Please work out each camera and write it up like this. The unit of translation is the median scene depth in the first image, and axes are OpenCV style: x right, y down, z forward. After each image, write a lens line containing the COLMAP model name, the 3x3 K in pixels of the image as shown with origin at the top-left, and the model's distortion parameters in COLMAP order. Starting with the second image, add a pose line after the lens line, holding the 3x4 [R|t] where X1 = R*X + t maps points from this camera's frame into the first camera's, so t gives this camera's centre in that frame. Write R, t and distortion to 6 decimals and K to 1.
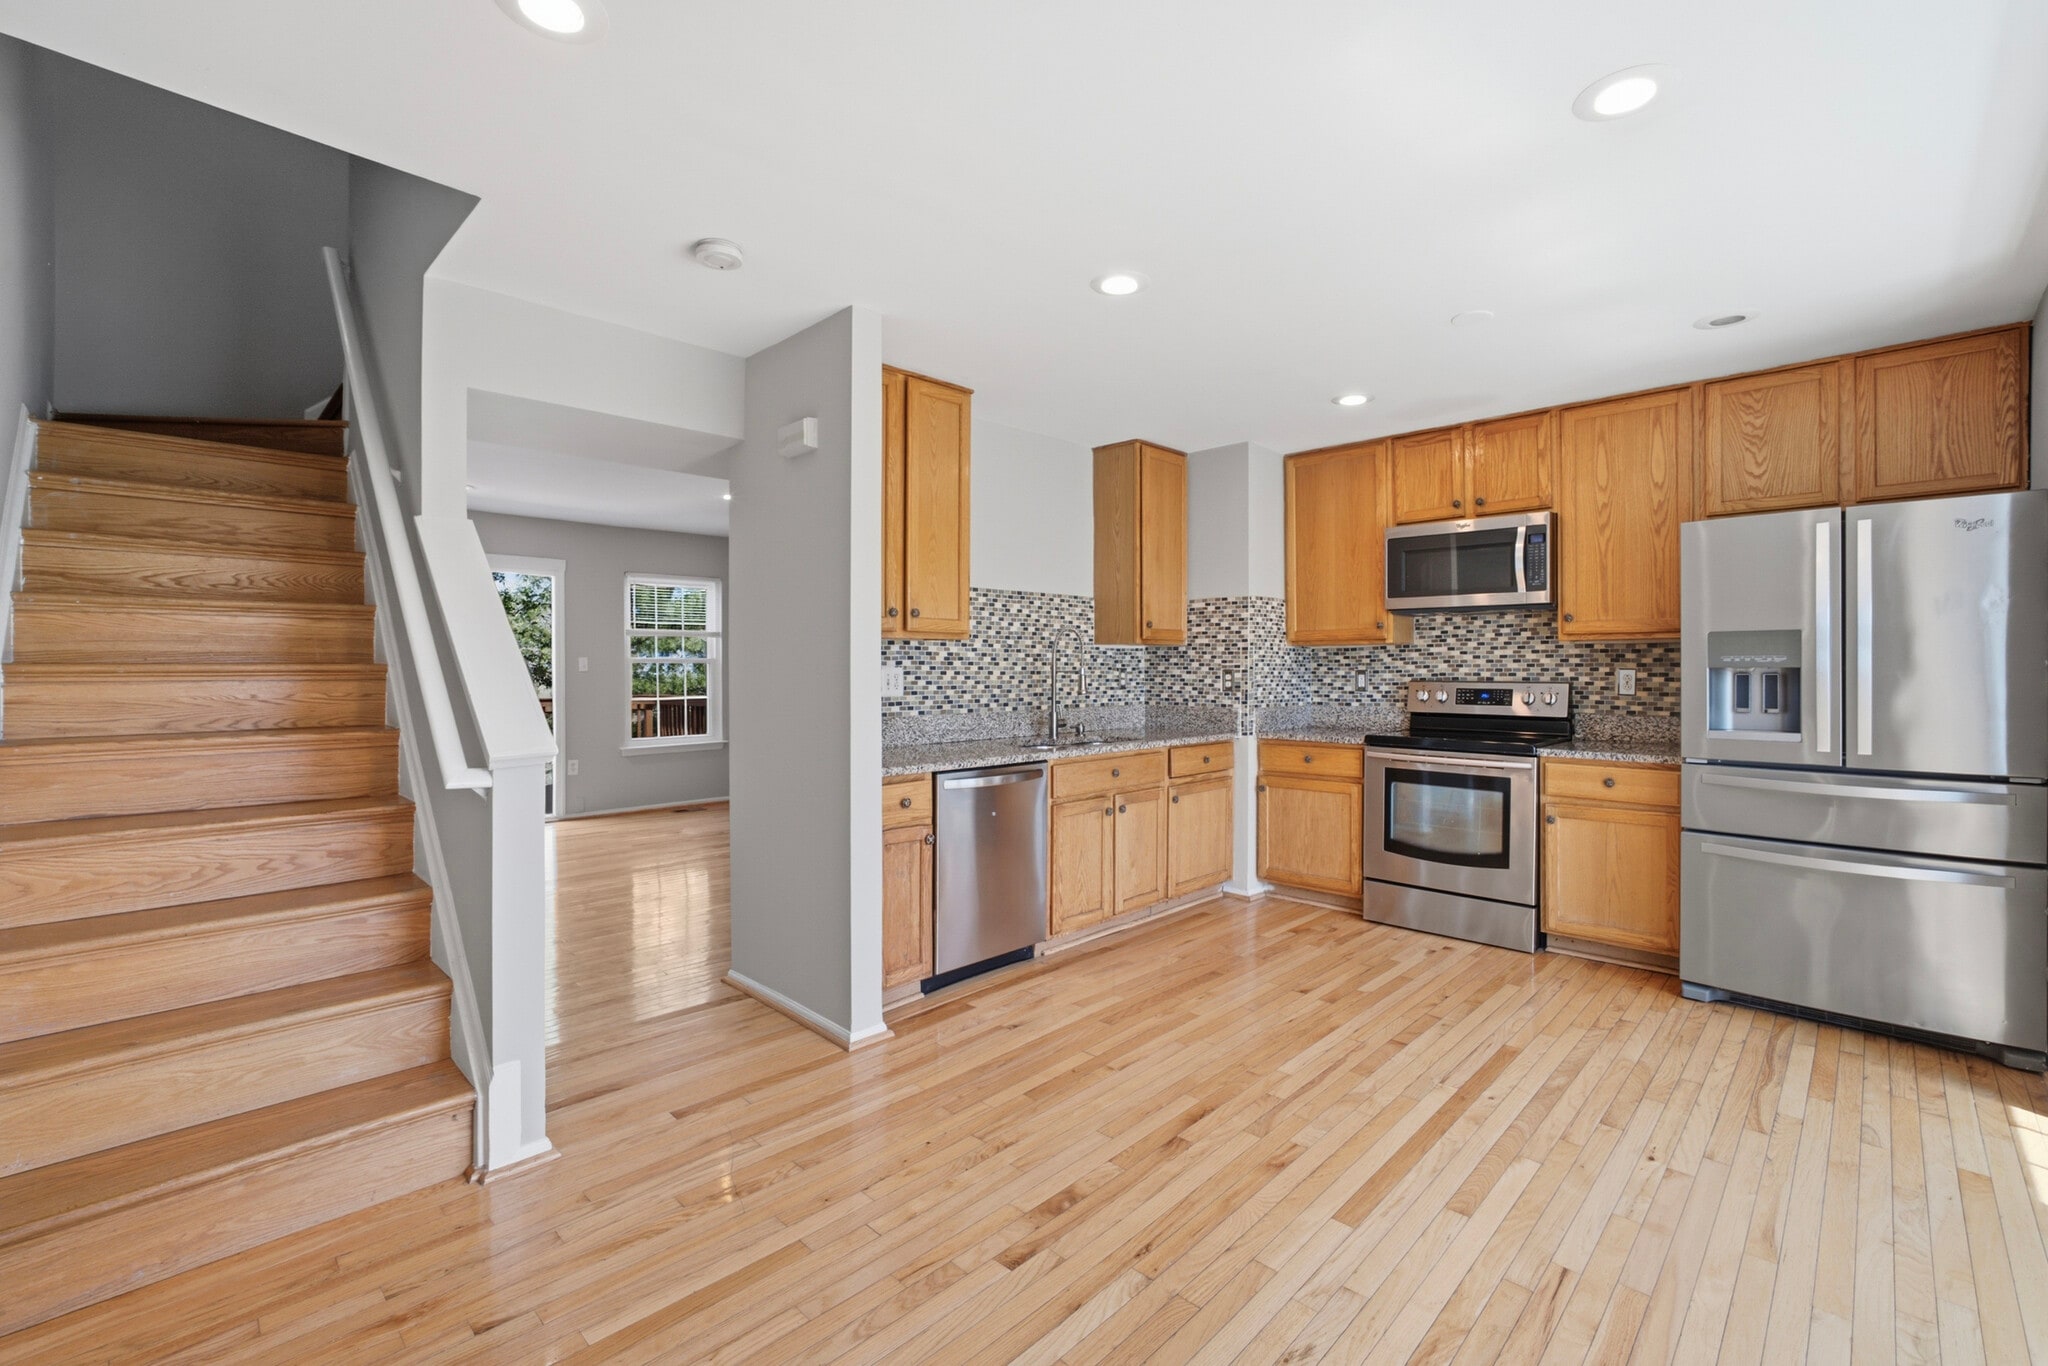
lens RADIAL K [[883.7, 0, 1027.2], [0, 883.7, 667.9], [0, 0, 1]] dist [-0.038998, 0.016960]
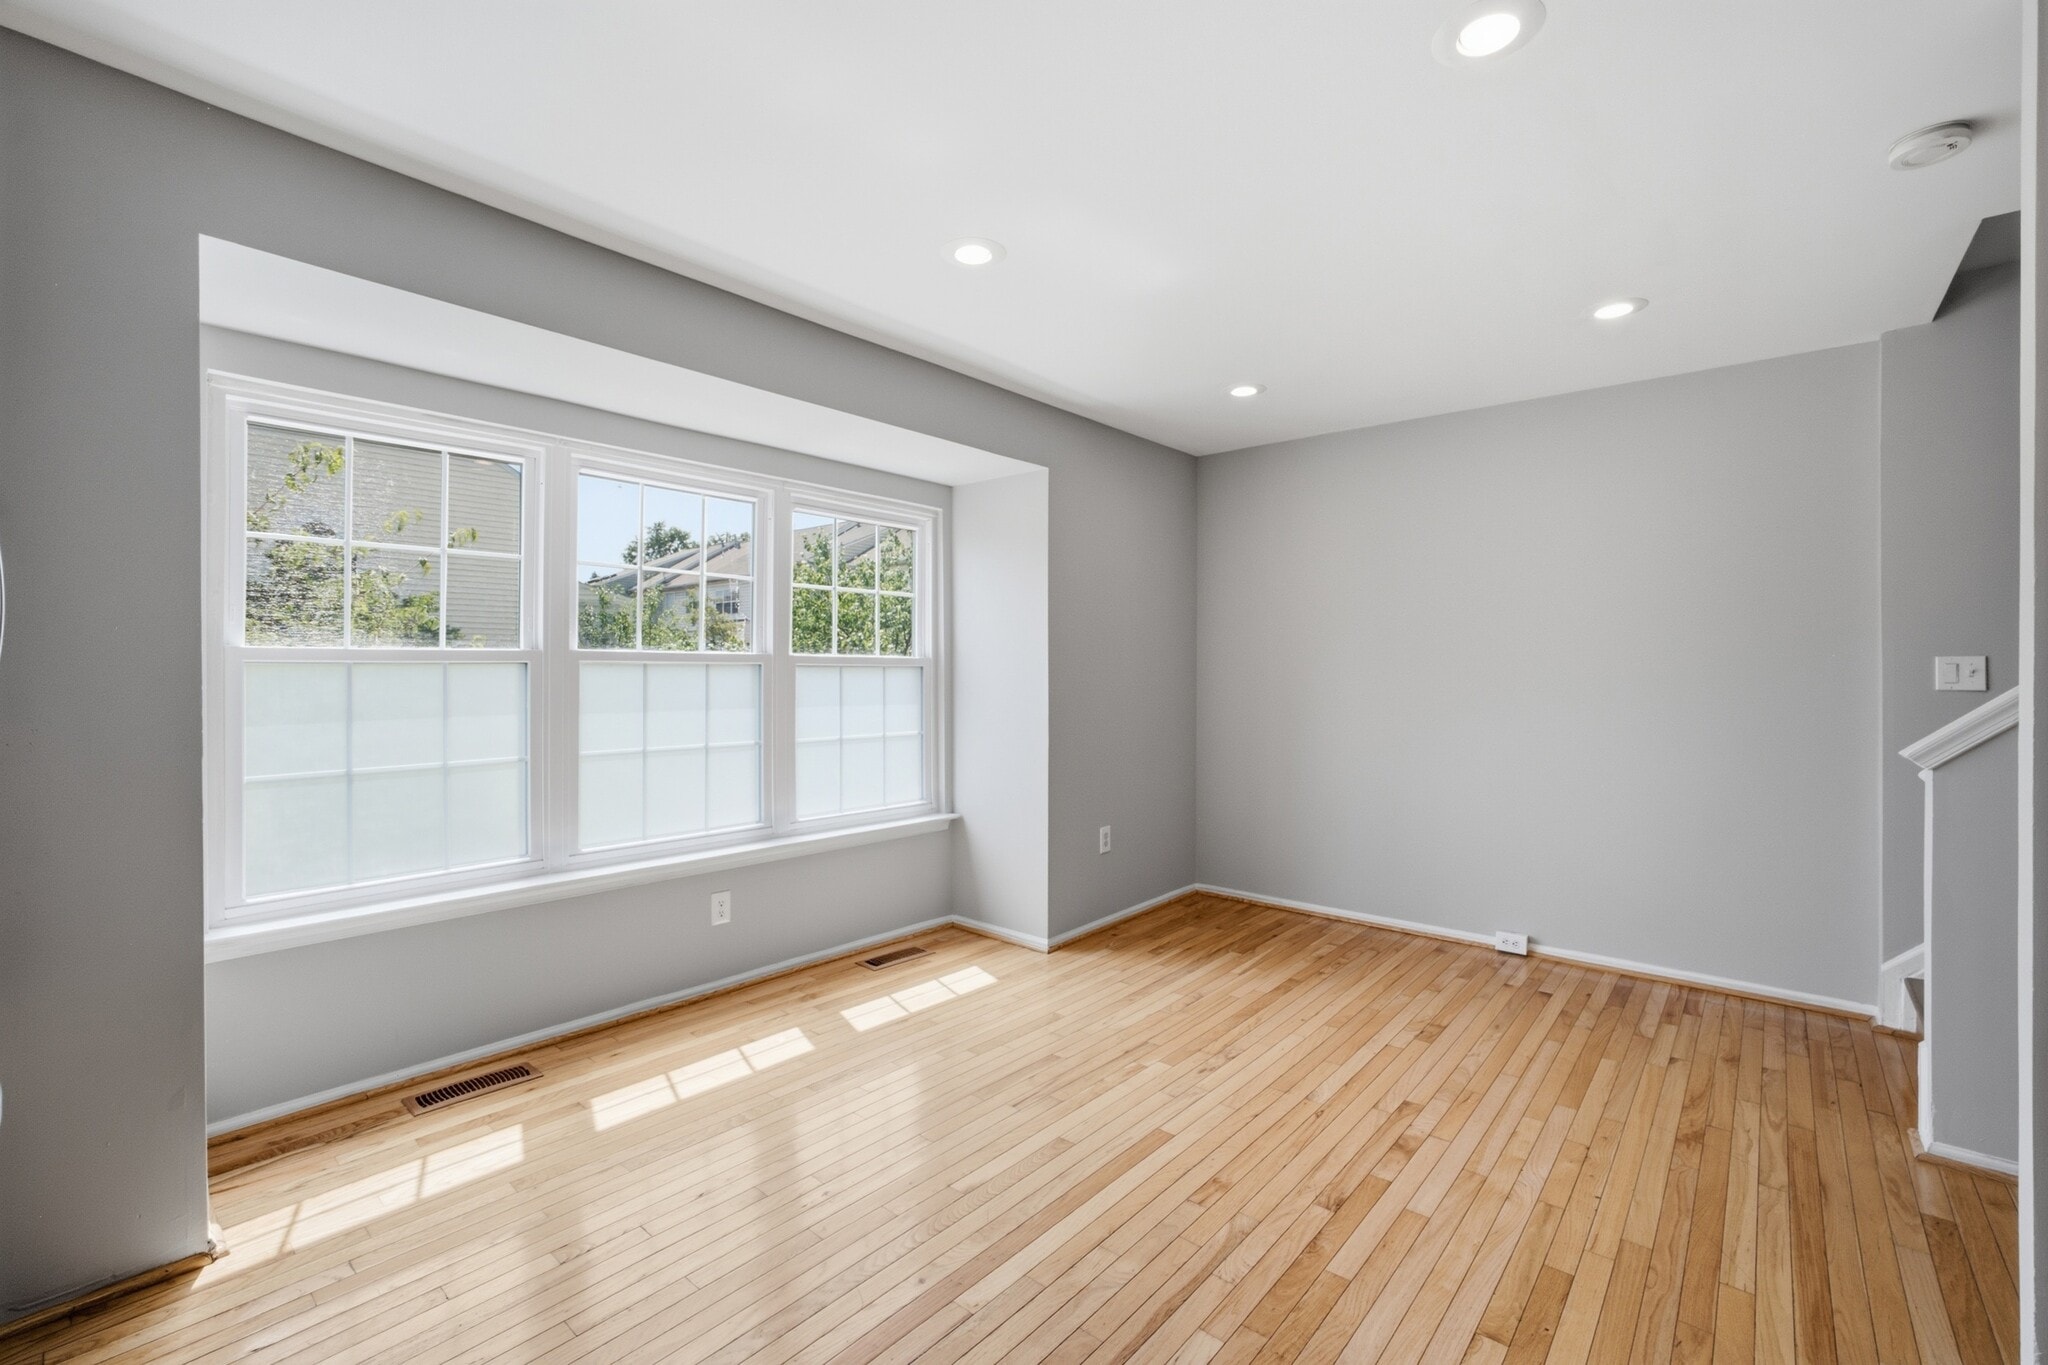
lens RADIAL K [[883.7, 0, 1027.2], [0, 883.7, 667.4], [0, 0, 1]] dist [-0.038998, 0.016960]
pose [[-0.998057, -0.001654, -0.062285, 0.298712], [-0.001636, 0.999999, -0.000331, -0.001749], [0.062285, -0.000229, -0.998058, 1.038487]]
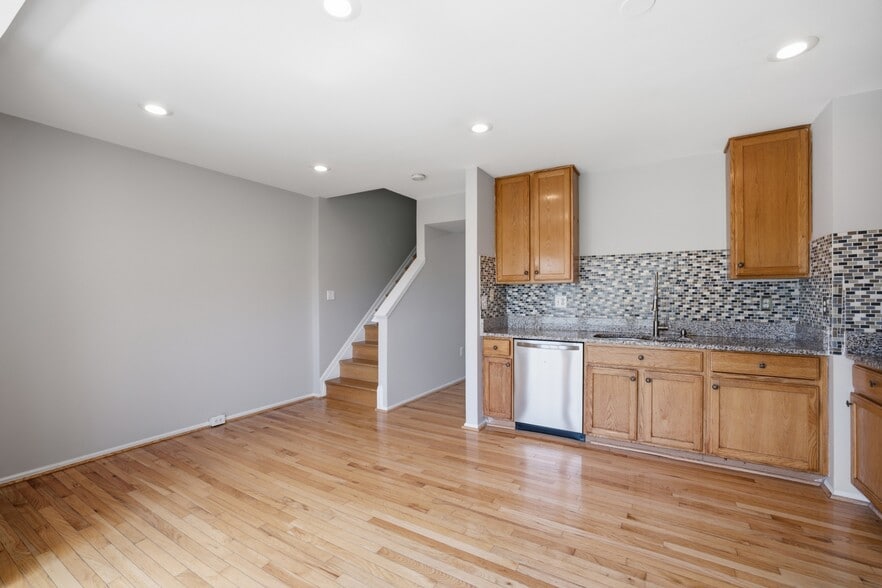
lens RADIAL K [[371.8, 0, 441.0], [0, 371.8, 294.0], [0, 0, 1]] dist [-0.040753, 0.015171]
pose [[0.237094, -0.003316, -0.971481, 0.676532], [0.000492, 0.999994, -0.003293, -0.001016], [0.971487, 0.000303, 0.237095, 0.447325]]
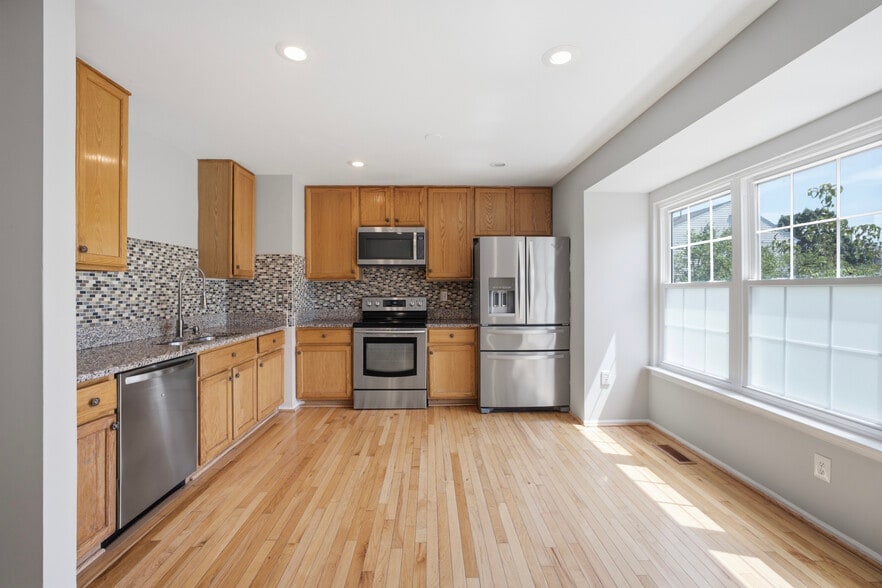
lens RADIAL K [[375.6, 0, 440.7], [0, 375.6, 289.7], [0, 0, 1]] dist [-0.038831, 0.015899]
pose [[0.692766, -0.000280, 0.721162, -0.131506], [0.003564, 0.999989, -0.003036, -0.000322], [-0.721154, 0.004673, 0.692760, 0.226119]]
